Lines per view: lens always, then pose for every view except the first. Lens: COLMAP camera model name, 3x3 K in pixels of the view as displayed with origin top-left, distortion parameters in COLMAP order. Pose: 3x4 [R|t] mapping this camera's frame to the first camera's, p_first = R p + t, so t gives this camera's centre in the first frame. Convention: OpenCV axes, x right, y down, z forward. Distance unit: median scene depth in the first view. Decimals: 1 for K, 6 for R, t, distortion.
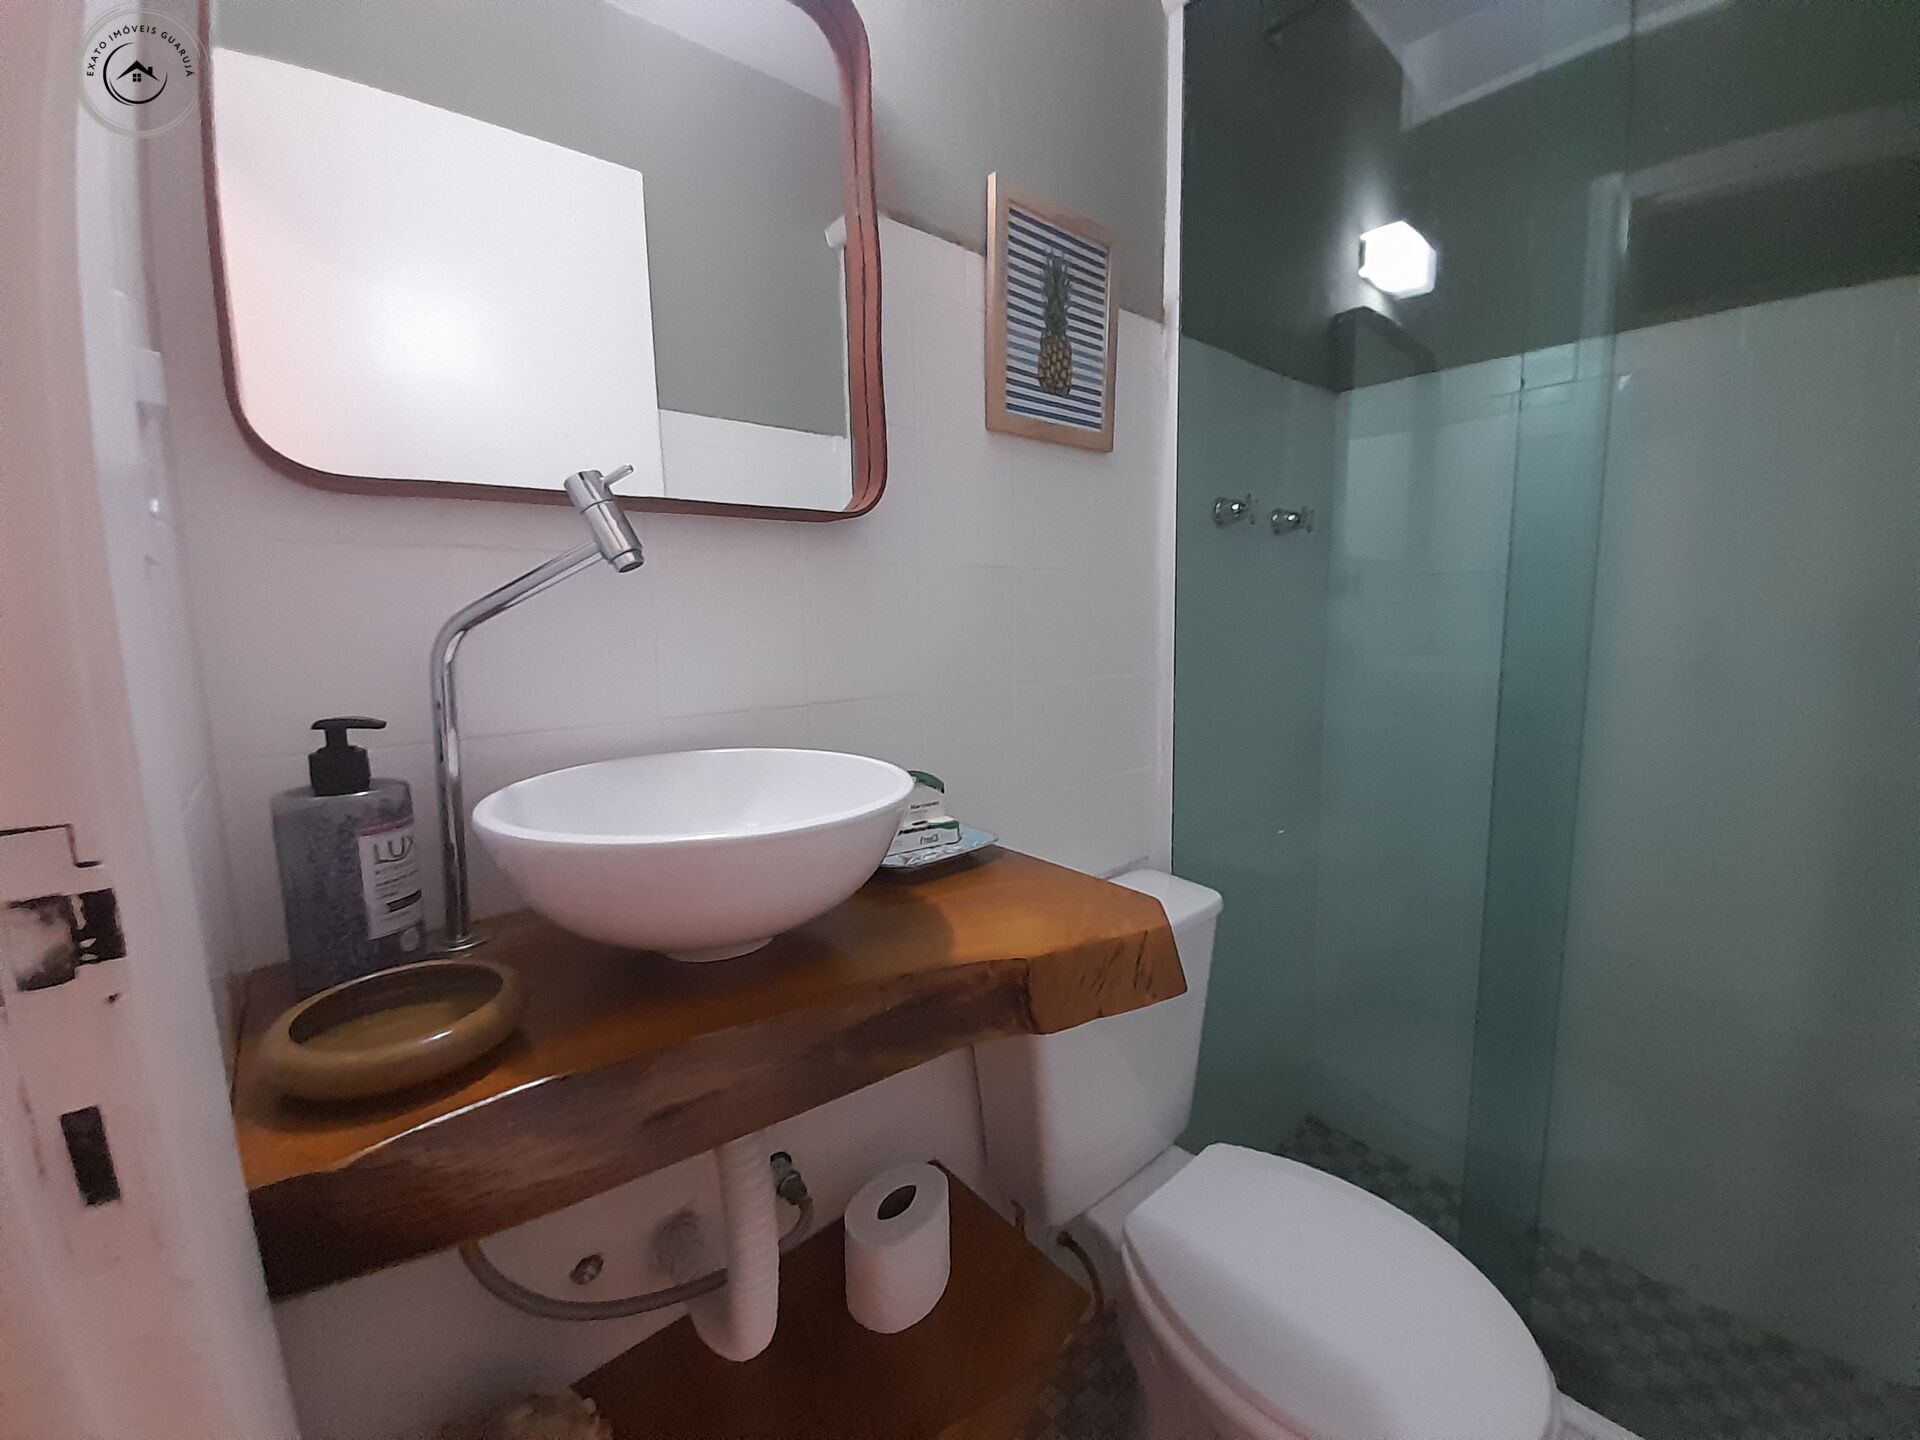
lens RADIAL K [[762.6, 0, 958.1], [0, 762.6, 711.0], [0, 0, 1]] dist [0.007486, -0.011253]
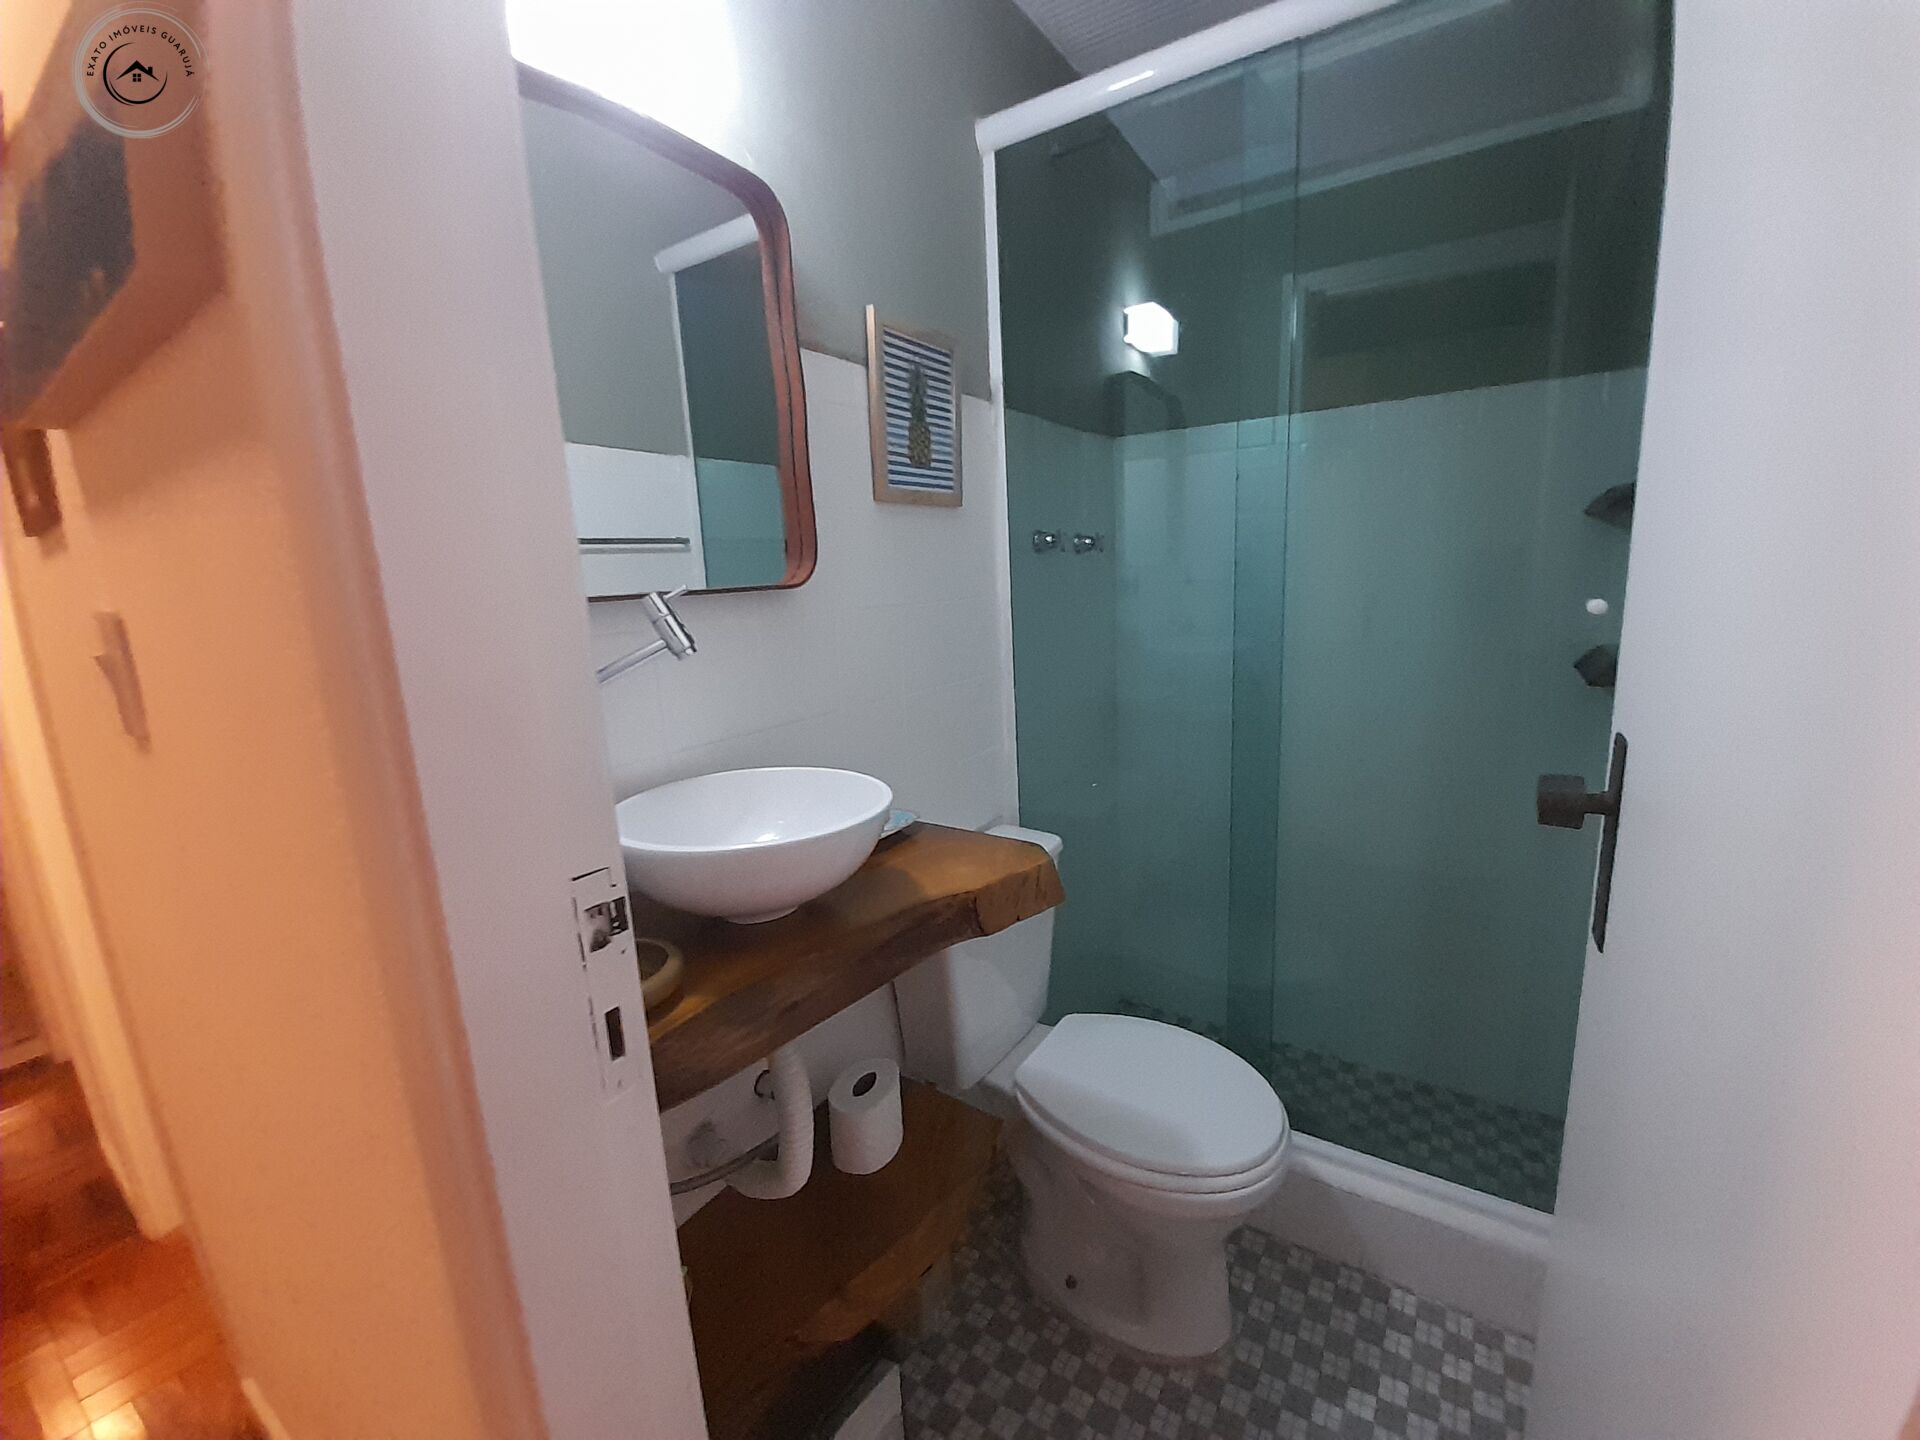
lens RADIAL K [[762.6, 0, 947.0], [0, 762.6, 720.3], [0, 0, 1]] dist [0.007486, -0.011253]
pose [[0.966999, -0.081554, 0.241374, -0.168184], [0.067741, 0.995583, 0.064999, -0.069552], [-0.245609, -0.046503, 0.968253, -0.264167]]
